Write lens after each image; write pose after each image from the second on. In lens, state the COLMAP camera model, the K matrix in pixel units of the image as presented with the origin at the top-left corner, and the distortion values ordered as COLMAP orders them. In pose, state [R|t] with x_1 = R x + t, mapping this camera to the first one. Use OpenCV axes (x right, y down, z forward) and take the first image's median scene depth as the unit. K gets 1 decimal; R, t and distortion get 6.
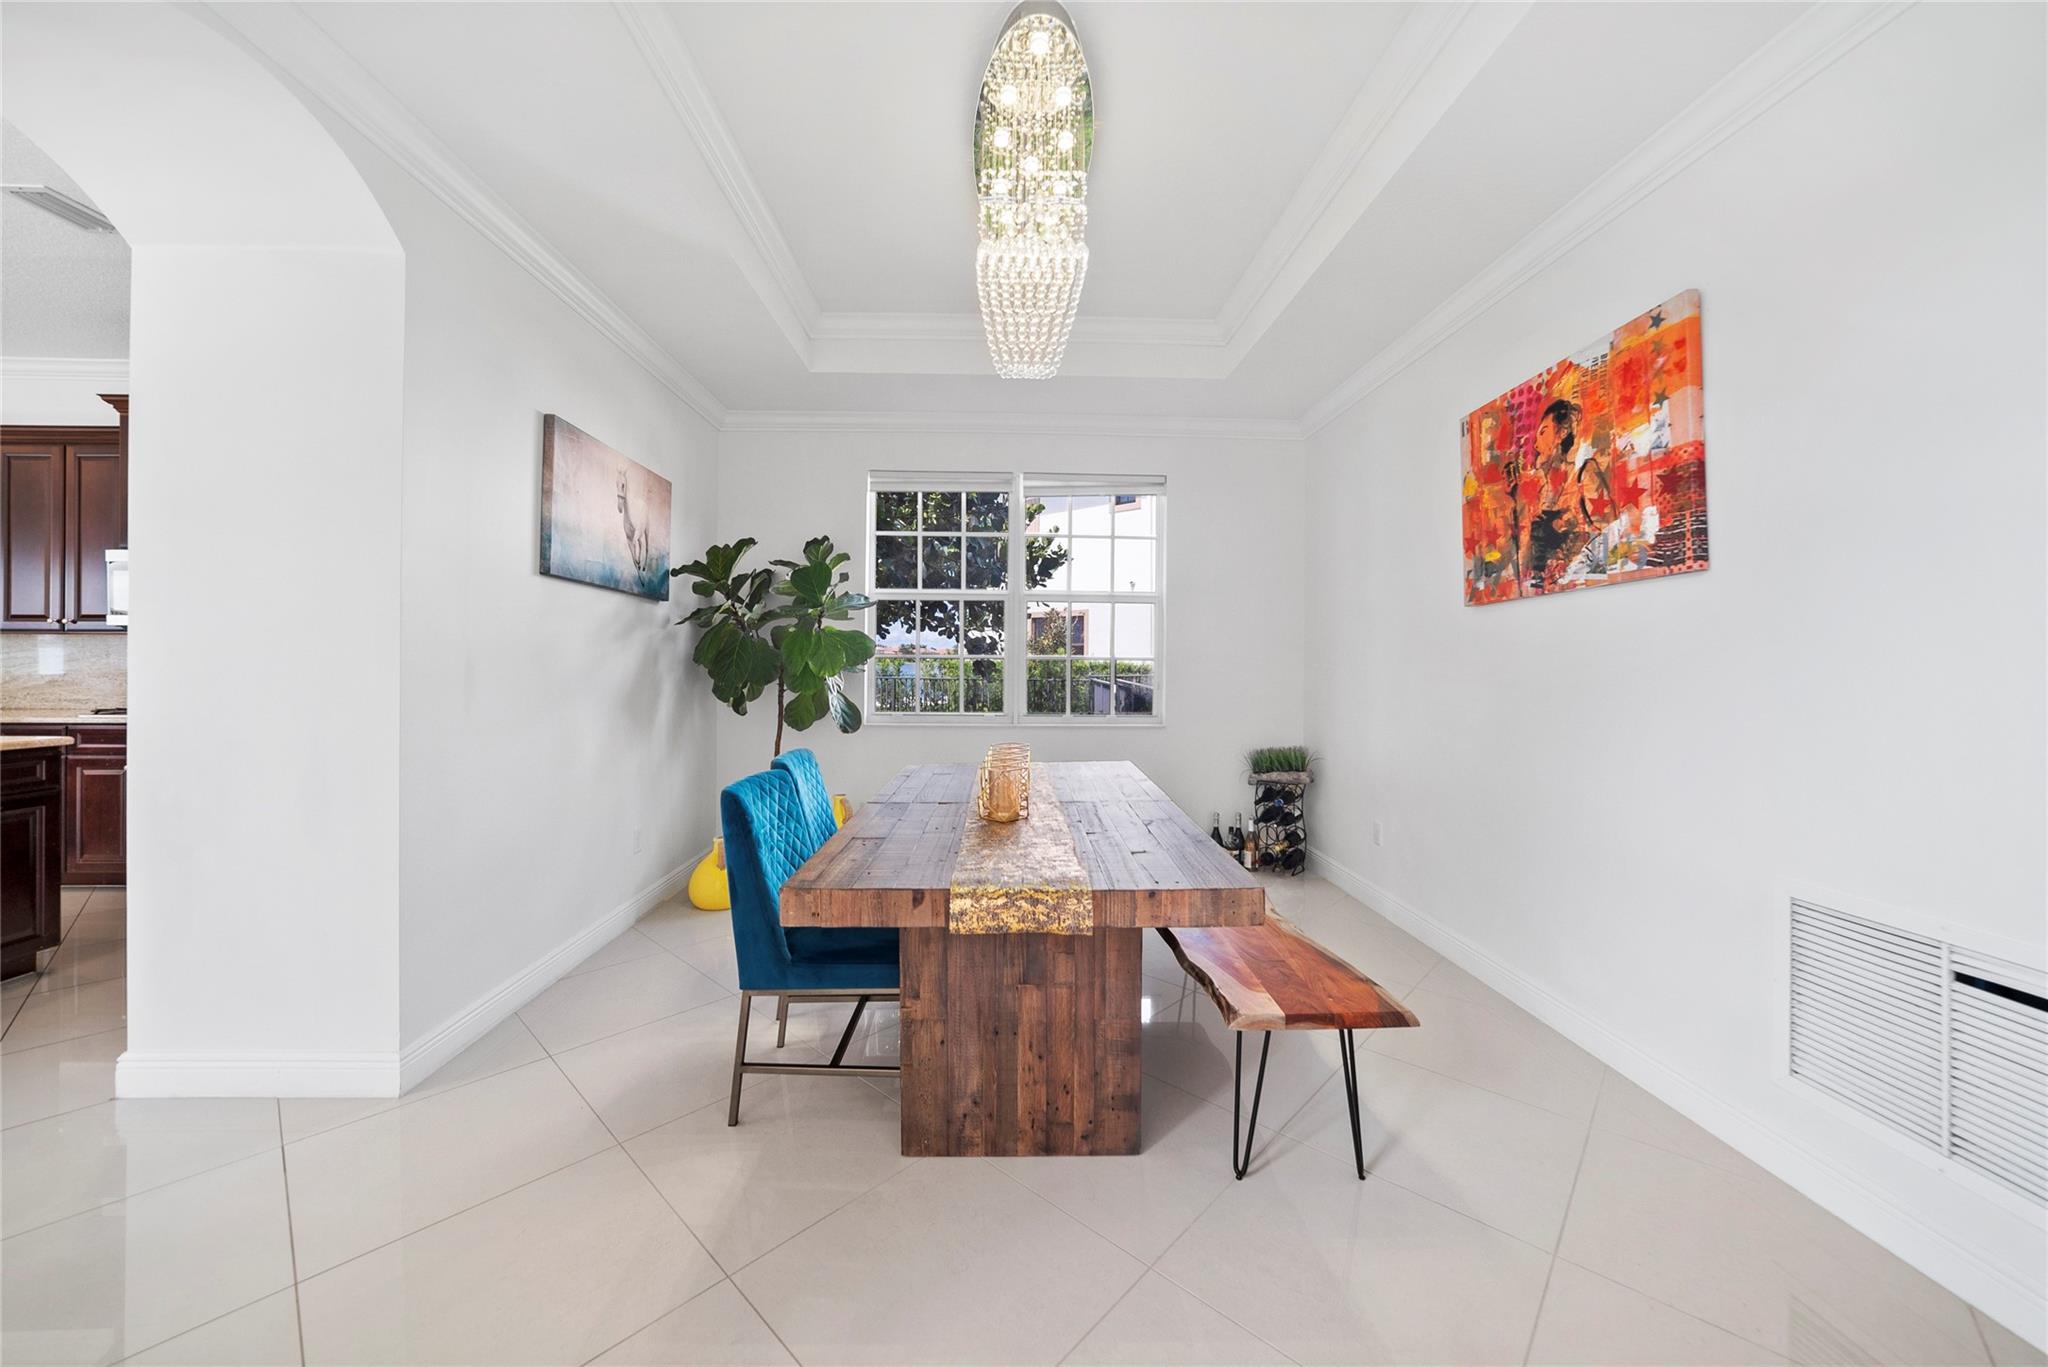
lens RADIAL K [[750.0, 0, 1029.2], [0, 750.0, 659.8], [0, 0, 1]] dist [-0.019462, 0.000751]
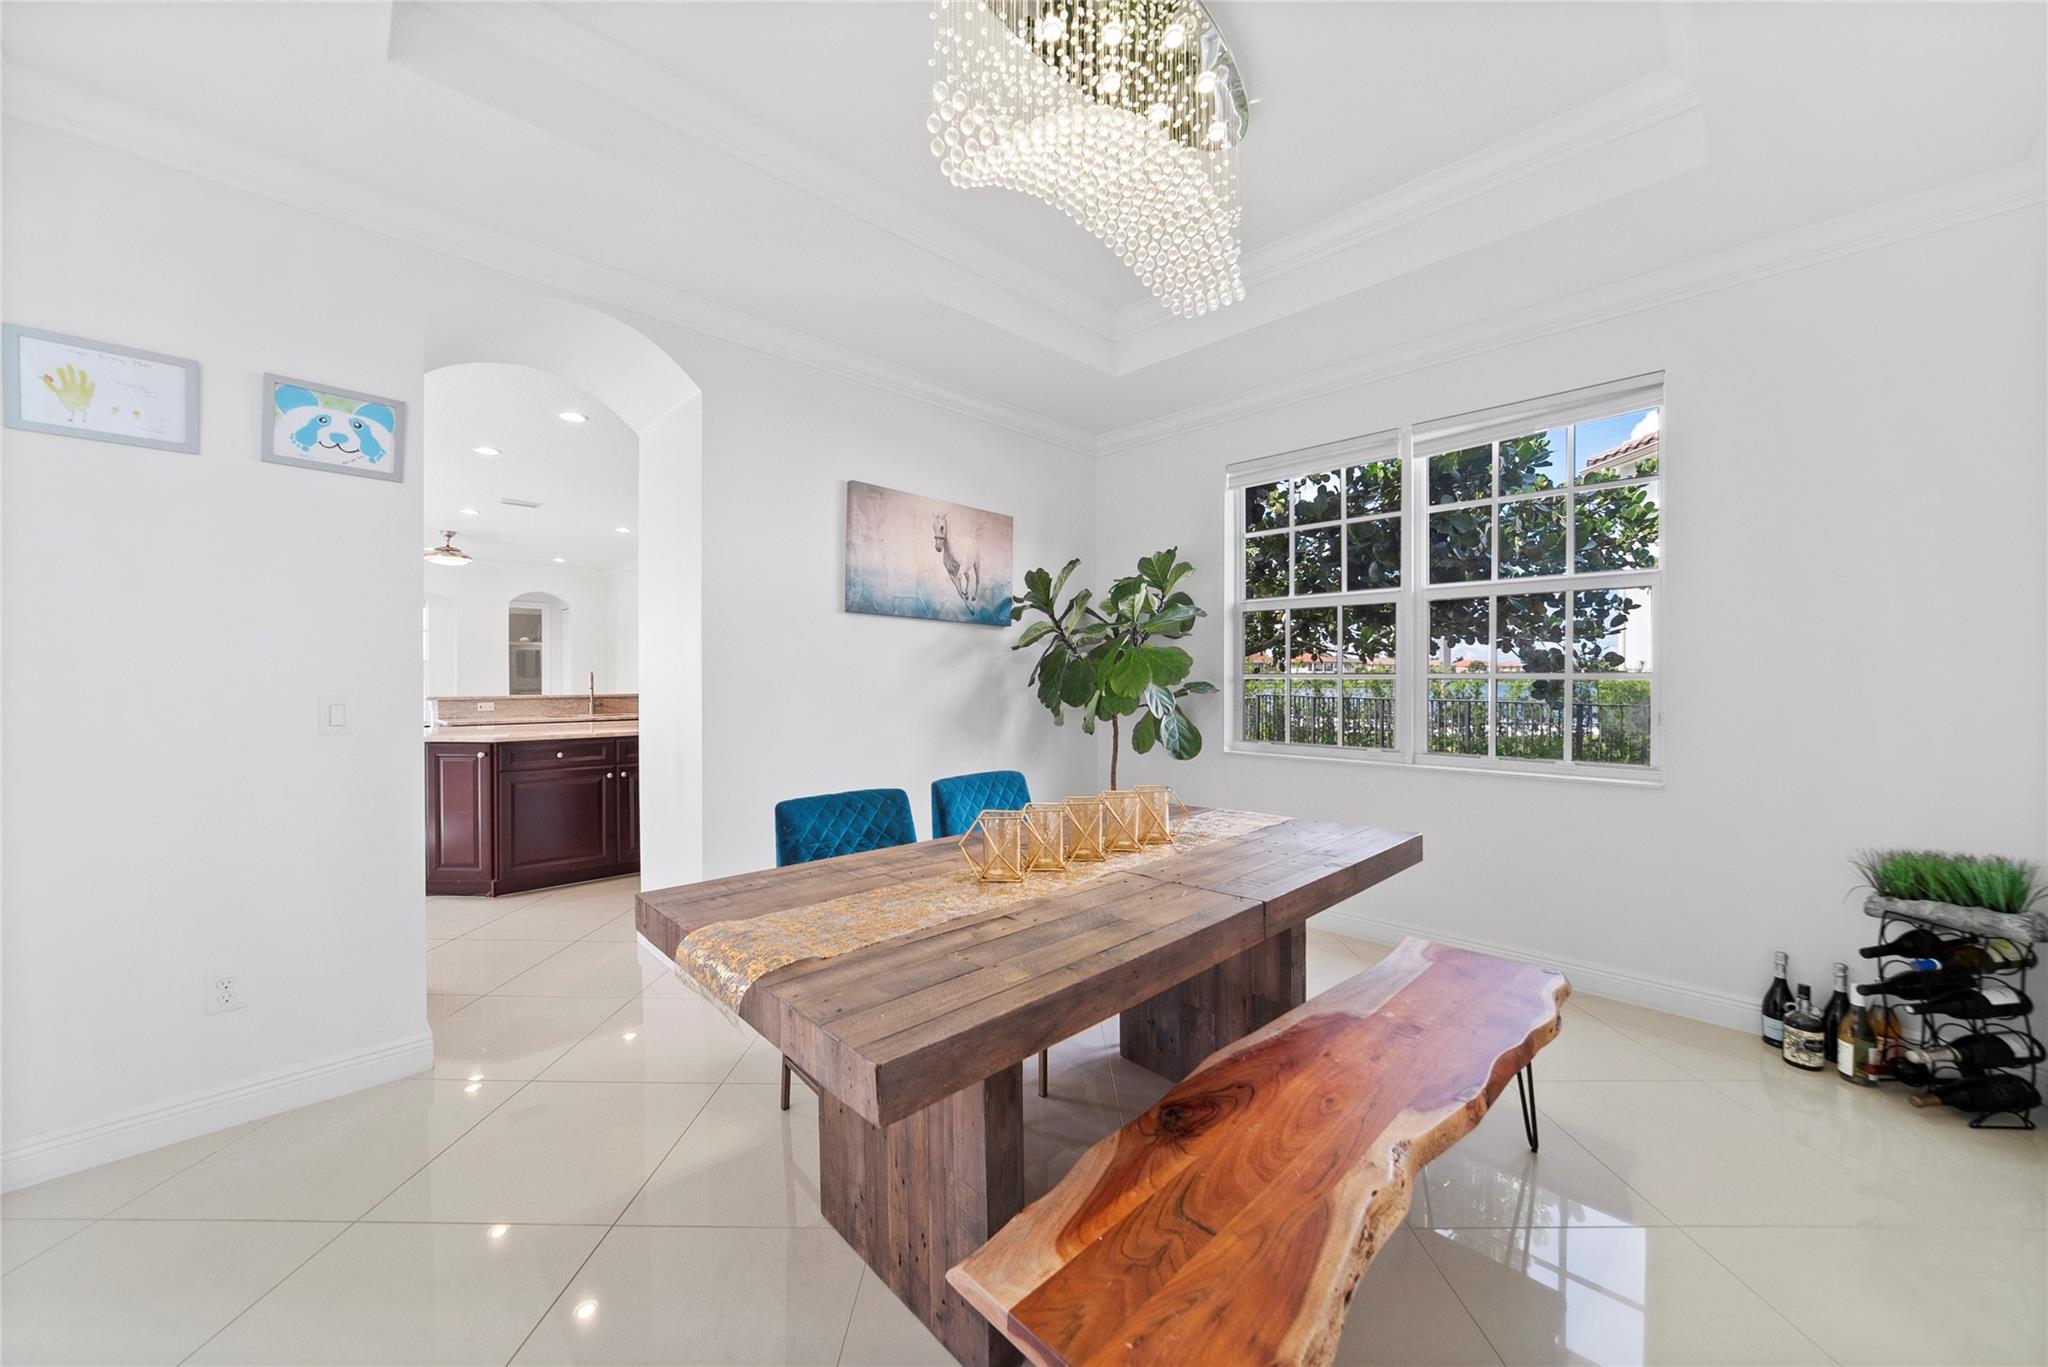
lens RADIAL K [[750.0, 0, 1015.5], [0, 750.0, 679.5], [0, 0, 1]] dist [-0.019462, 0.000751]
pose [[0.674867, -0.004887, -0.737923, 0.400467], [0.004601, 0.999987, -0.002415, 0.001759], [0.737925, -0.001766, 0.674881, 0.329018]]
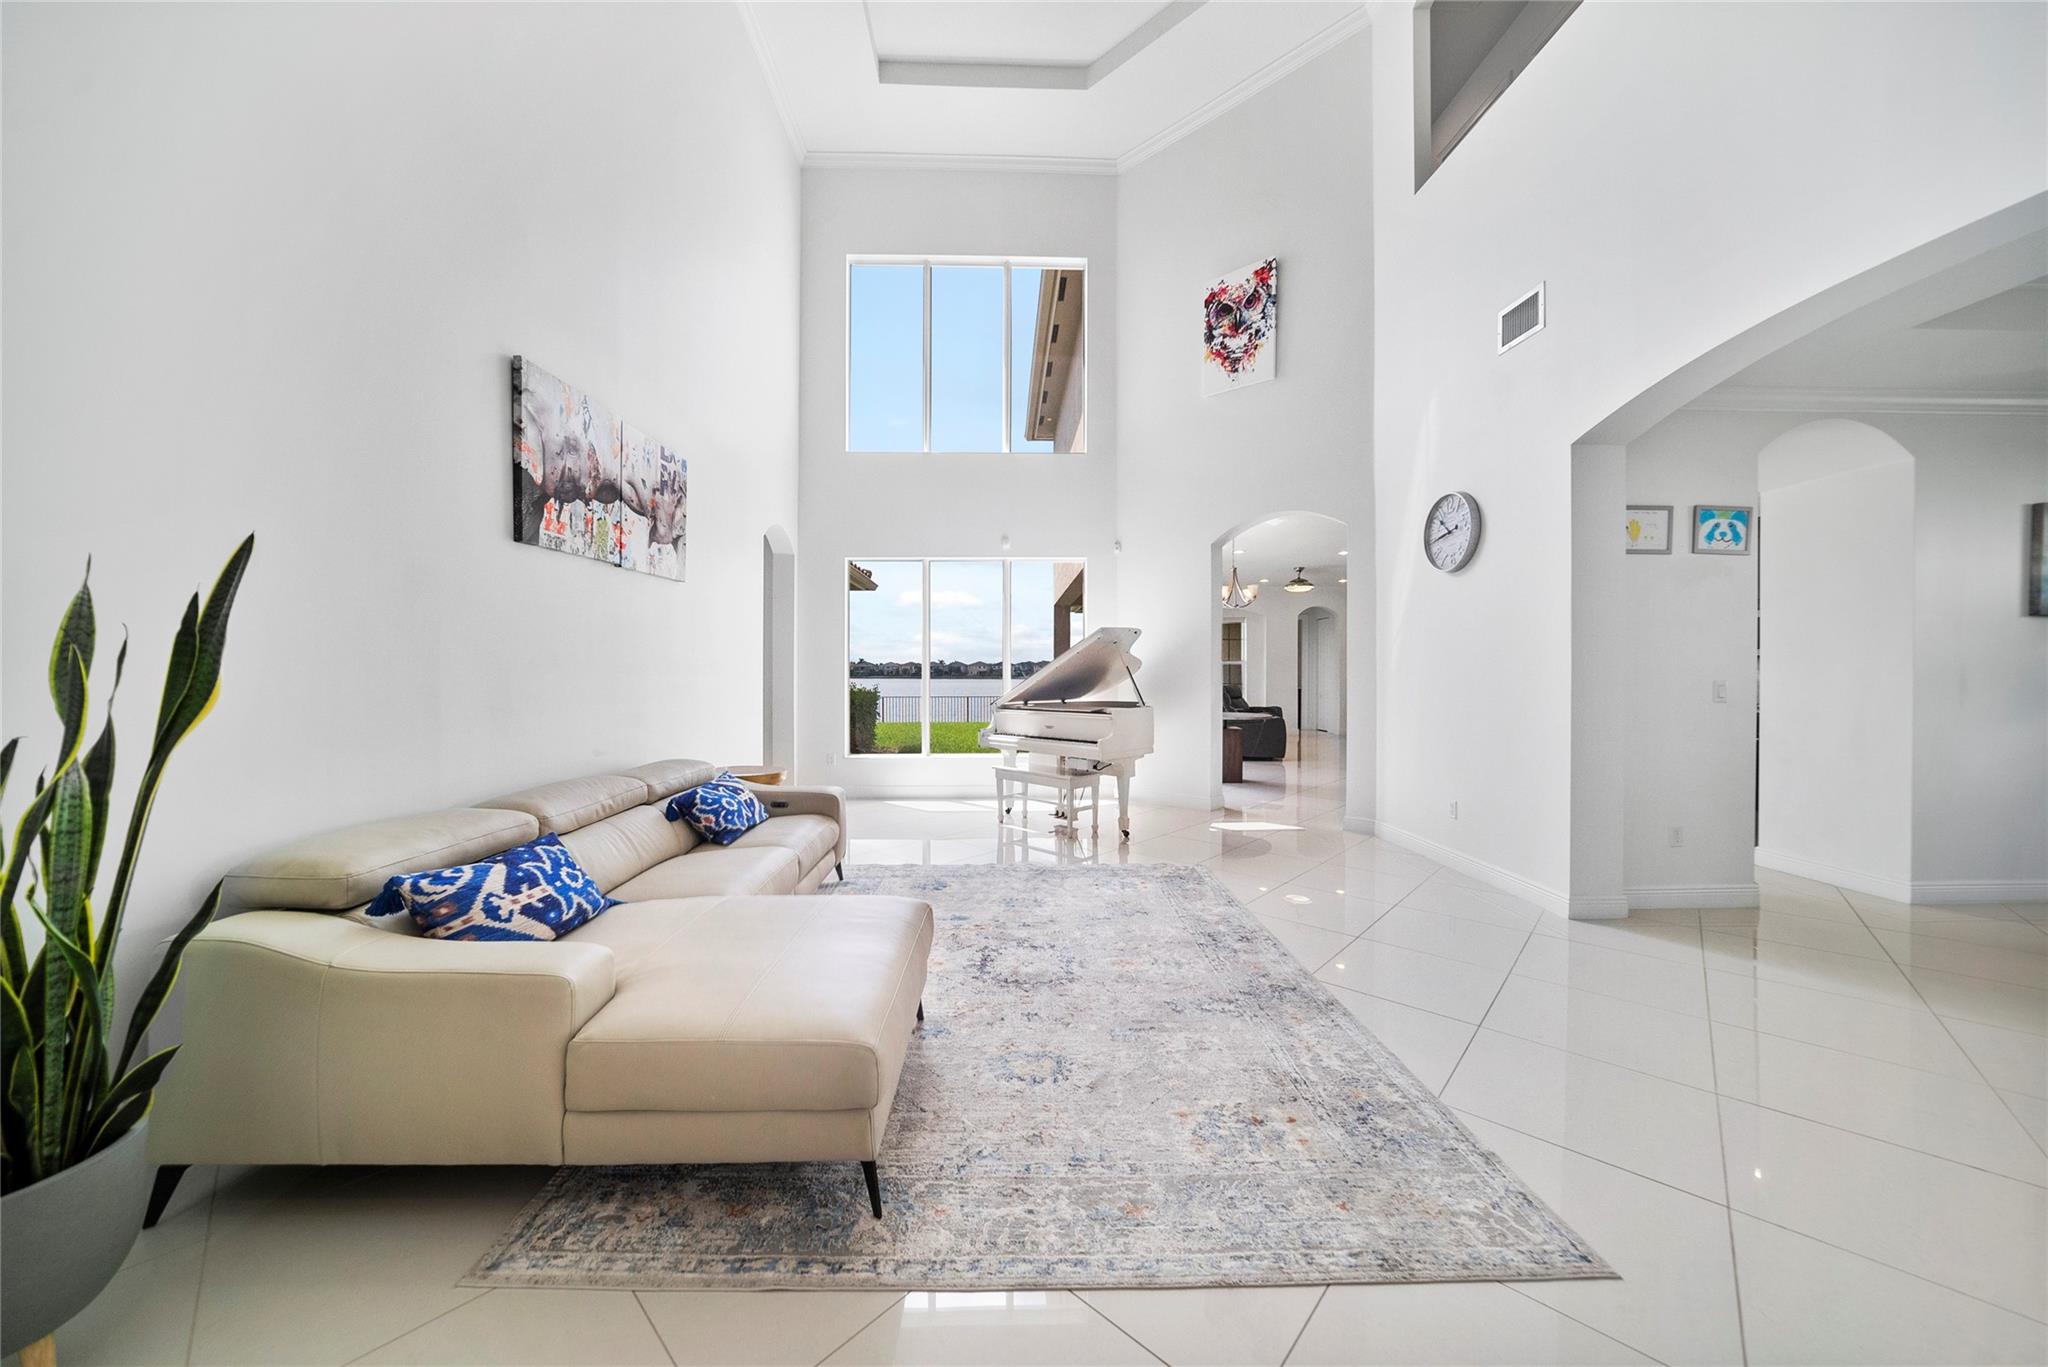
lens RADIAL K [[702.6, 0, 1014.0], [0, 702.6, 674.3], [0, 0, 1]] dist [-0.007816, 0.000025]
pose [[-0.018359, -0.005884, -0.999814, 0.645089], [-0.002398, 0.999980, -0.005841, 0.012623], [0.999829, 0.002290, -0.018372, -0.850647]]
